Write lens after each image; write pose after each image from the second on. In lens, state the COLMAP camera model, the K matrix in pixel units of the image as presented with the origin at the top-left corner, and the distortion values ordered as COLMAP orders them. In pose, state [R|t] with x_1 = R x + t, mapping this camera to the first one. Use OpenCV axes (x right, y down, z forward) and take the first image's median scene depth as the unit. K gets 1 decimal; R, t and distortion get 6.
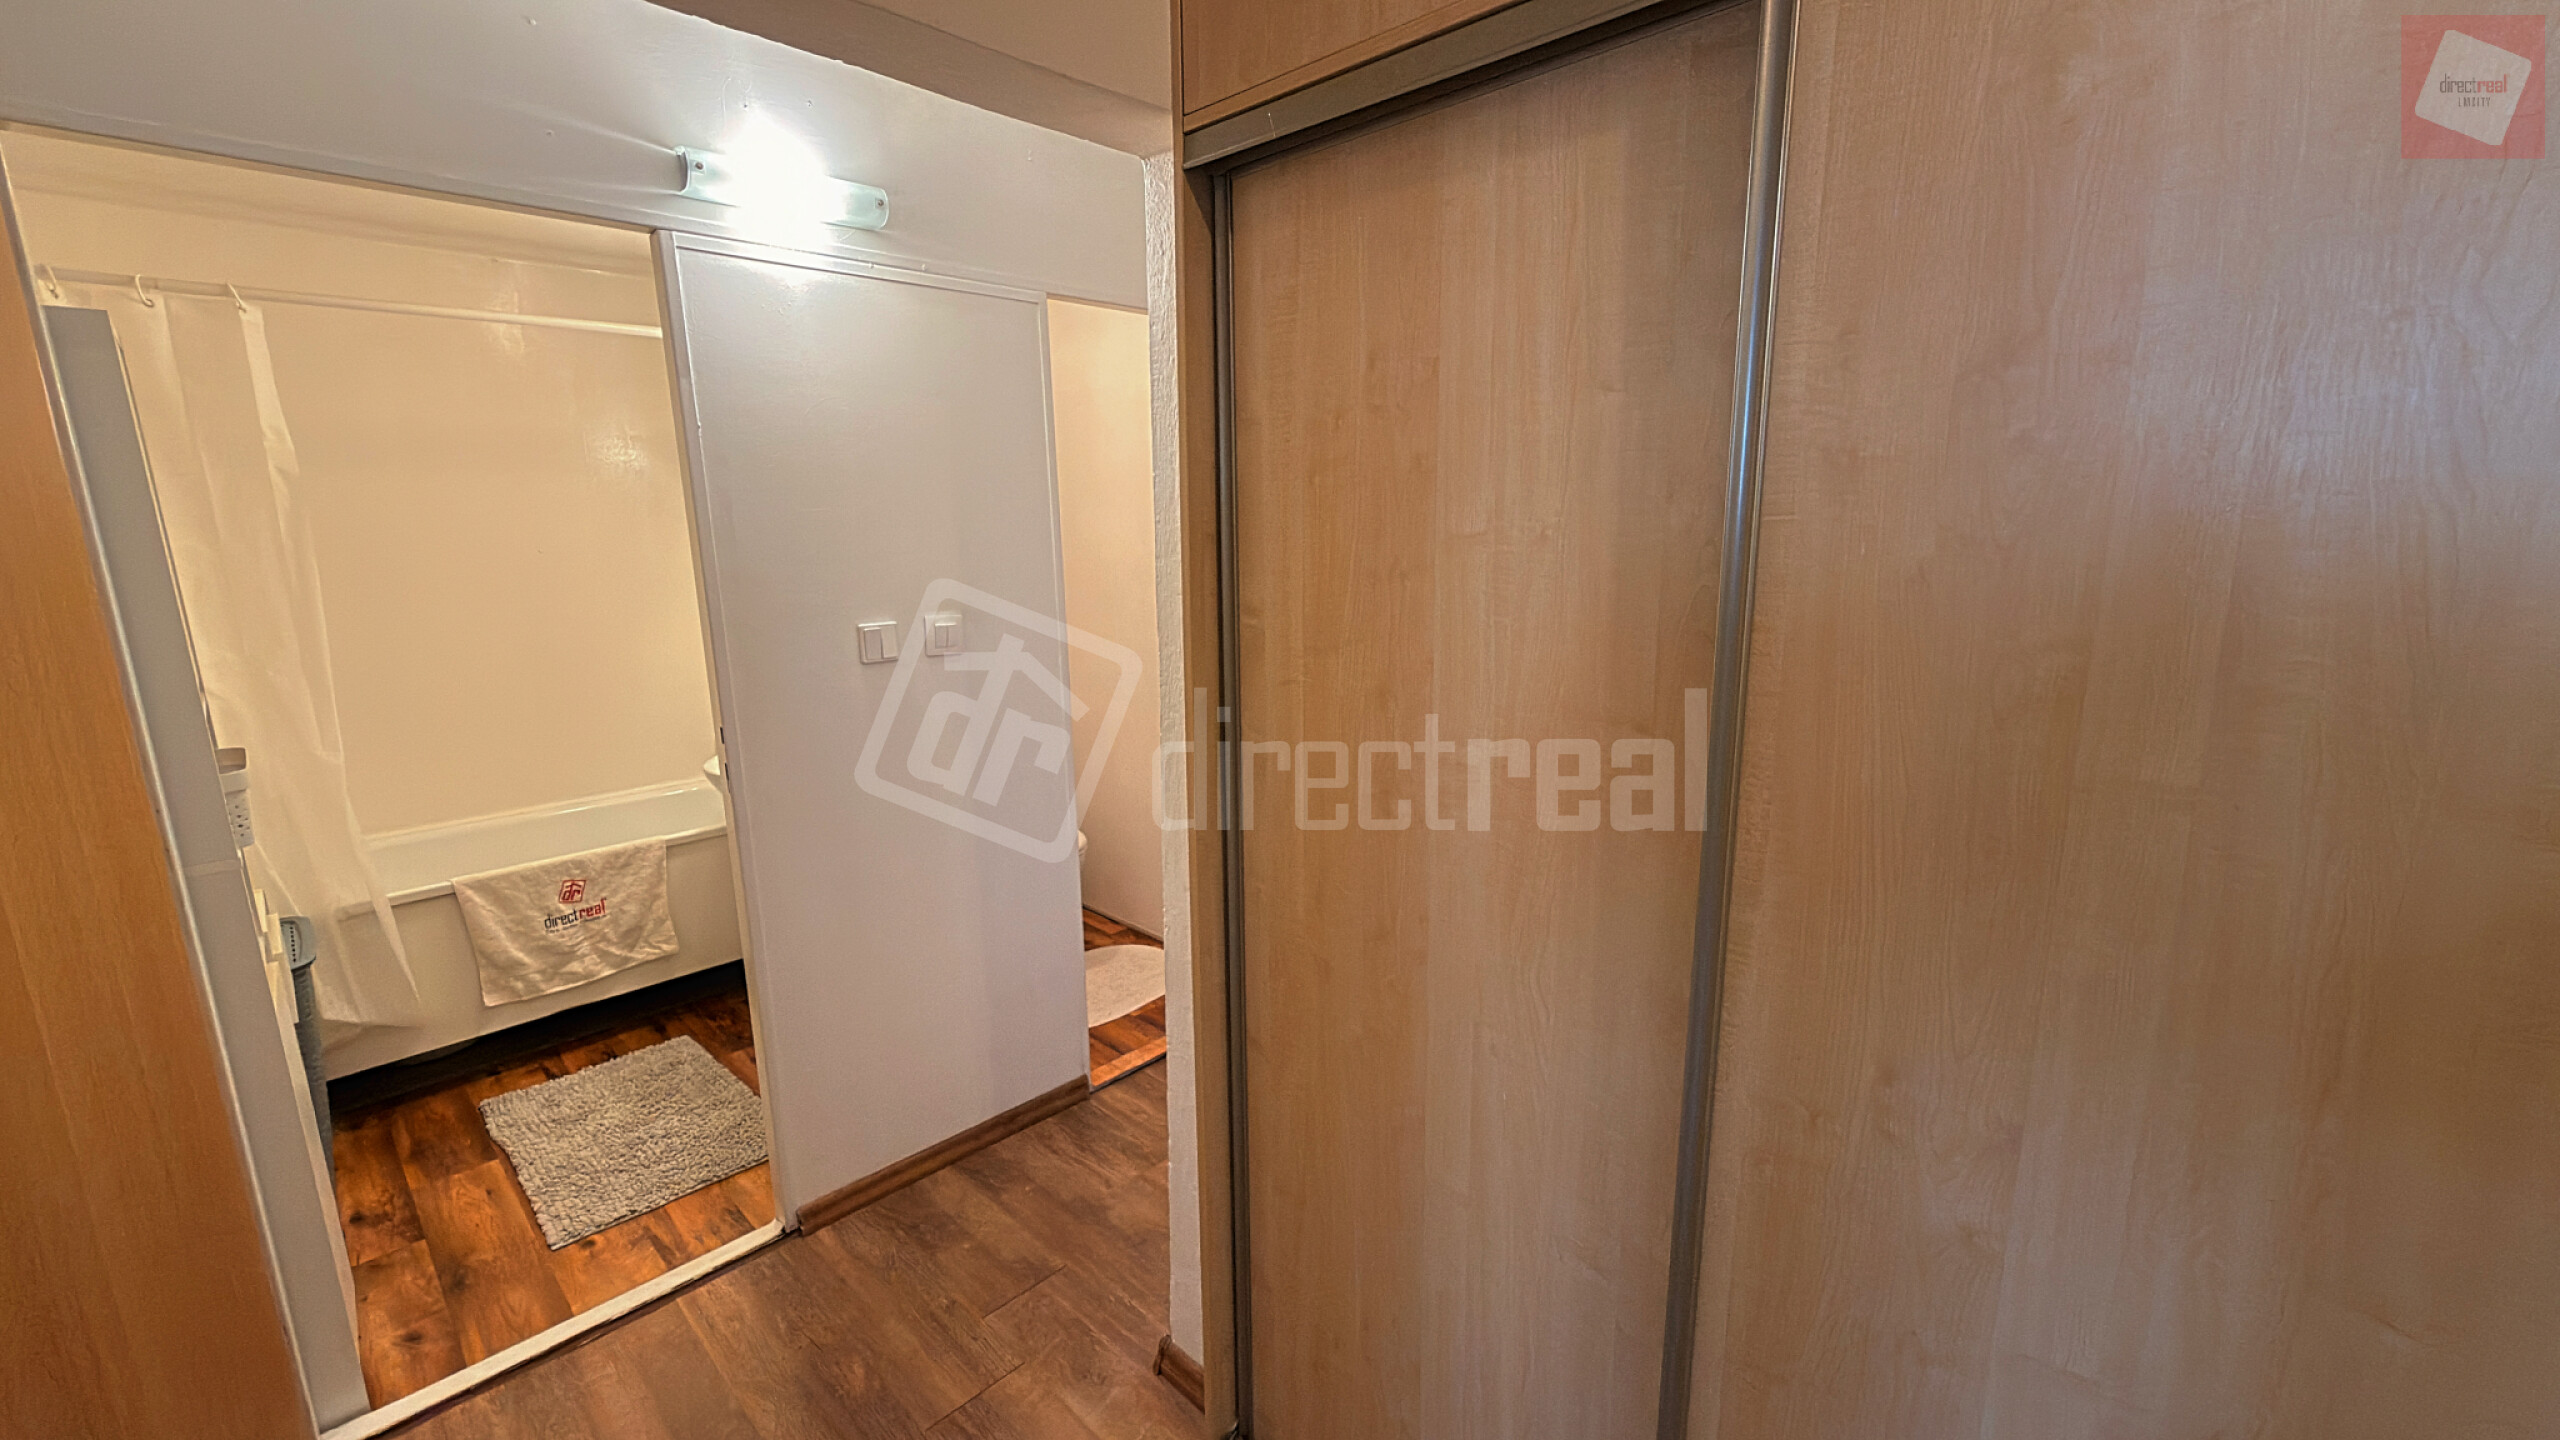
lens RADIAL K [[1021.4, 0, 1270.4], [0, 1021.4, 723.8], [0, 0, 1]] dist [-0.000518, 0.000470]
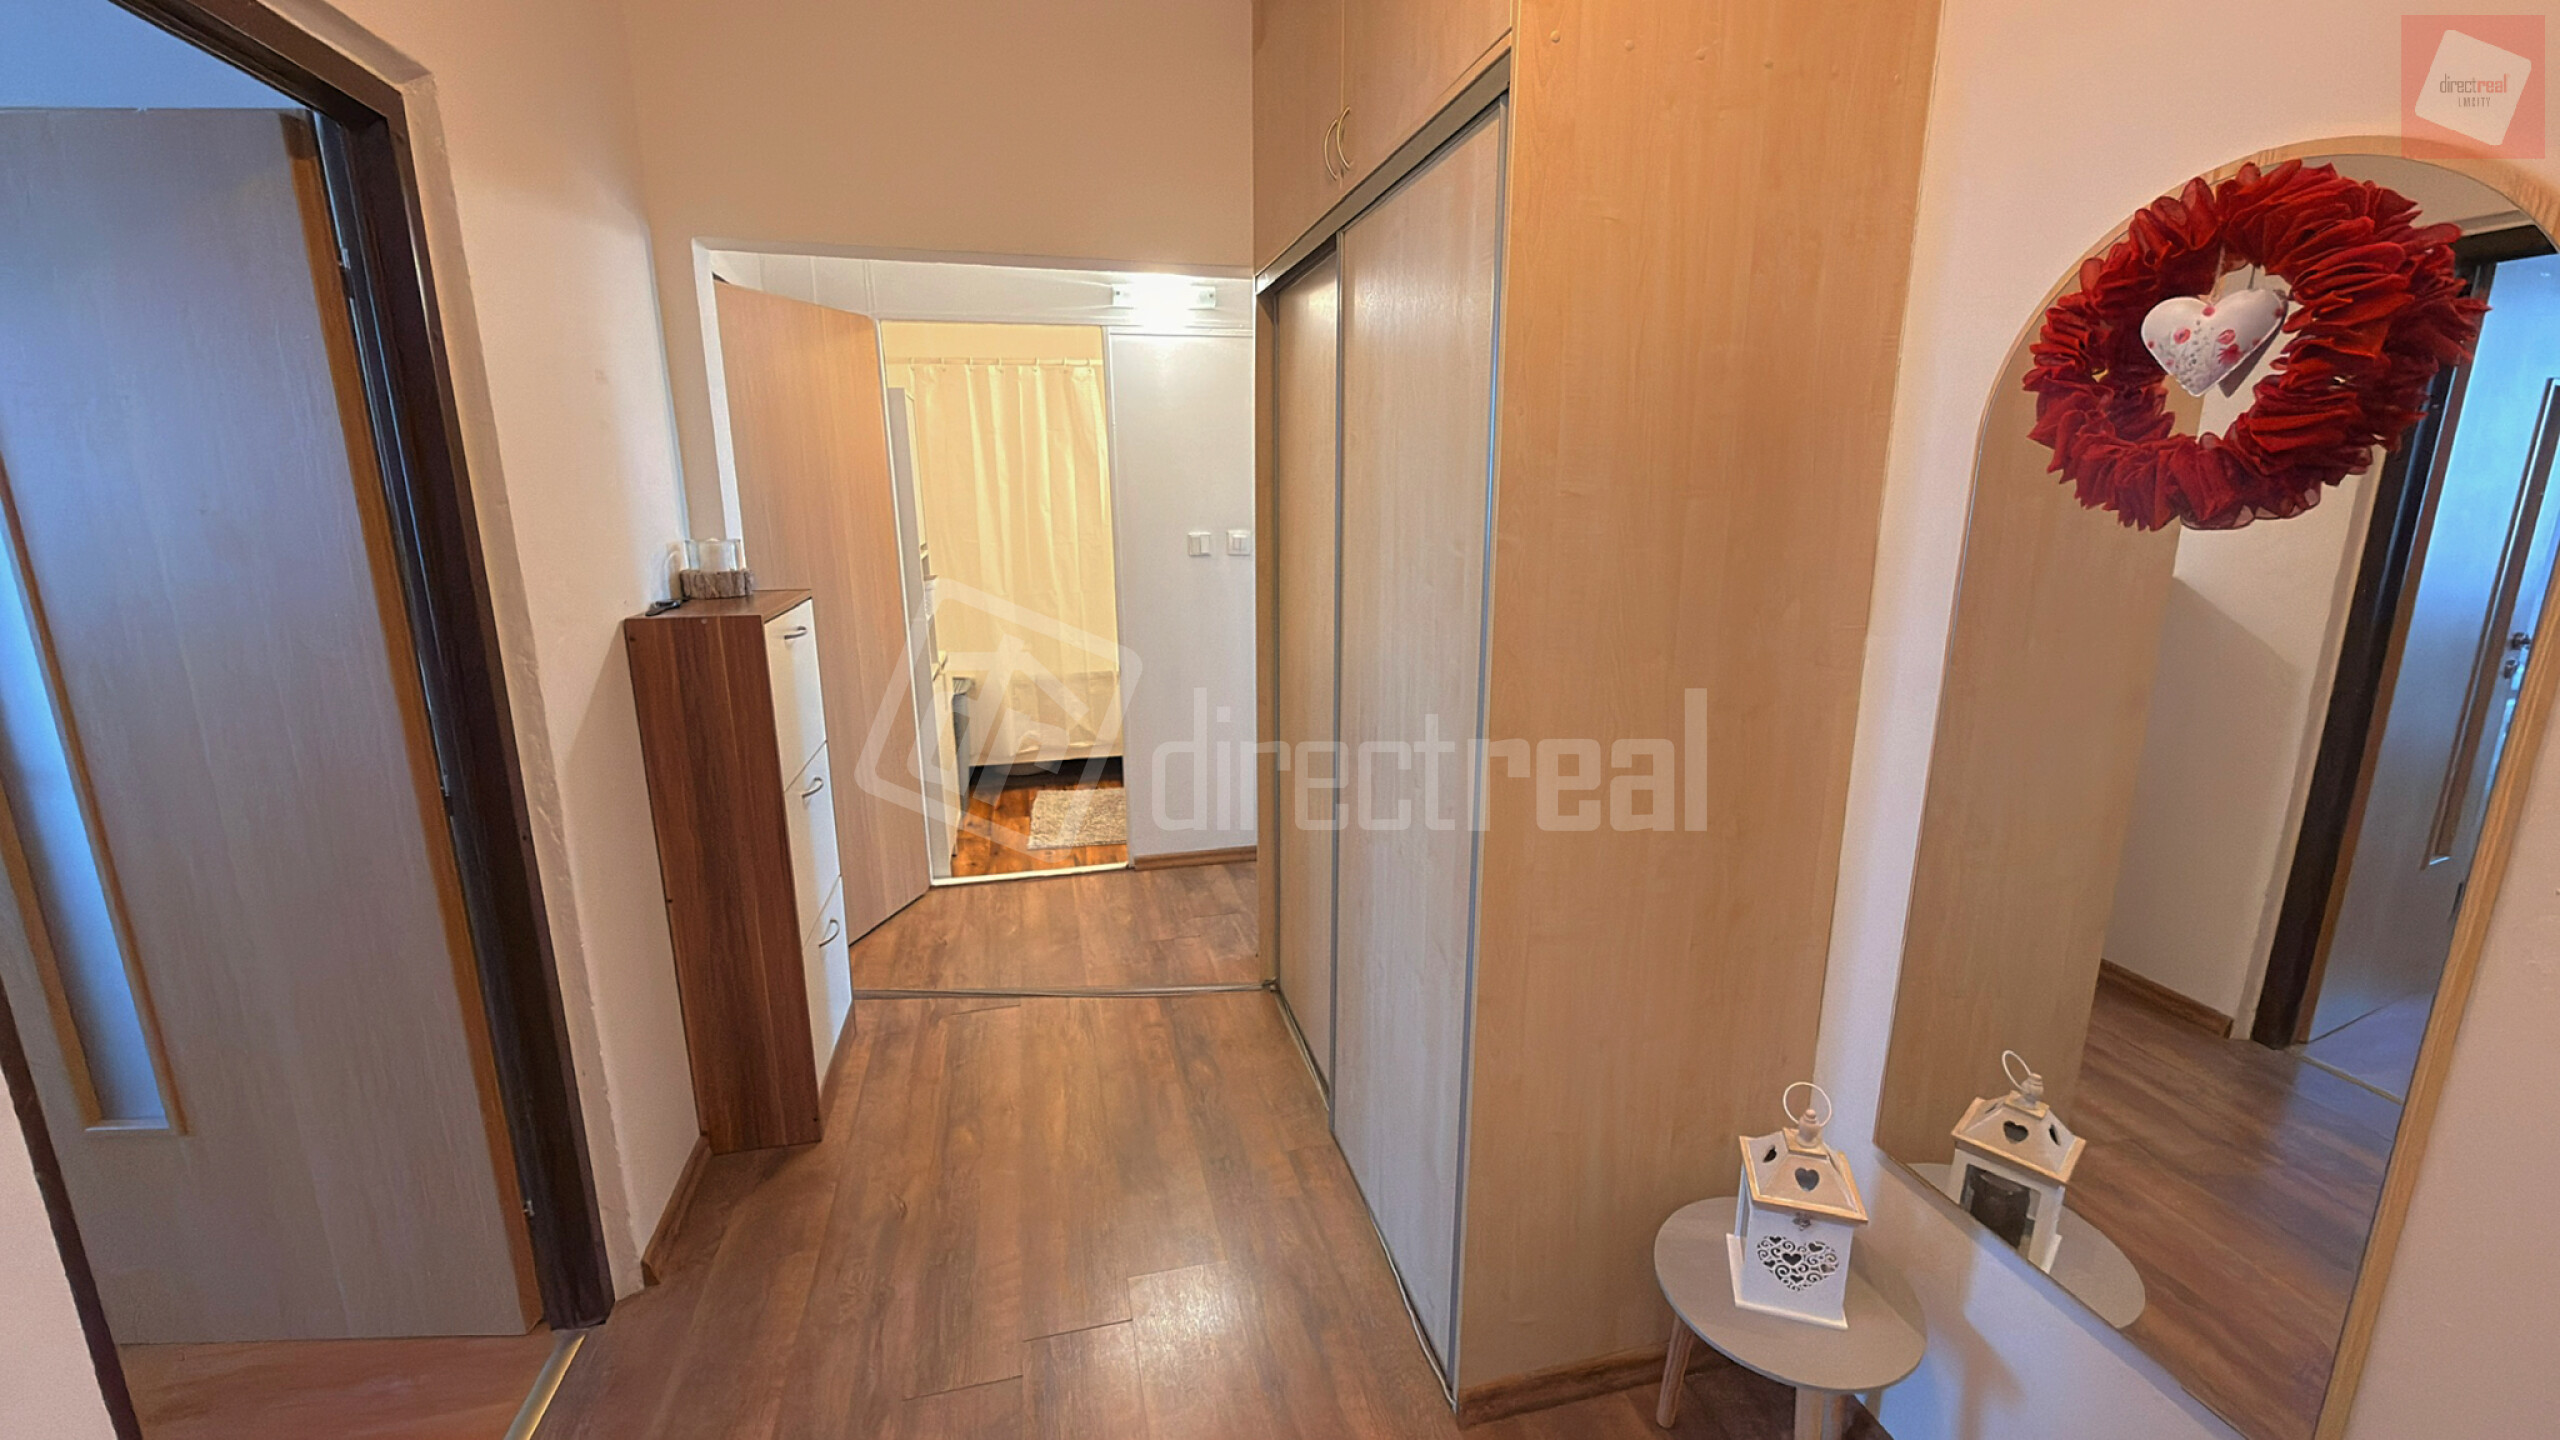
lens RADIAL K [[1021.4, 0, 1270.4], [0, 1021.4, 723.8], [0, 0, 1]] dist [-0.000518, 0.000470]
pose [[0.841959, 0.120464, -0.525921, 0.681497], [-0.107729, 0.992663, 0.054909, 0.118069], [0.528677, 0.010426, 0.848759, -0.426307]]
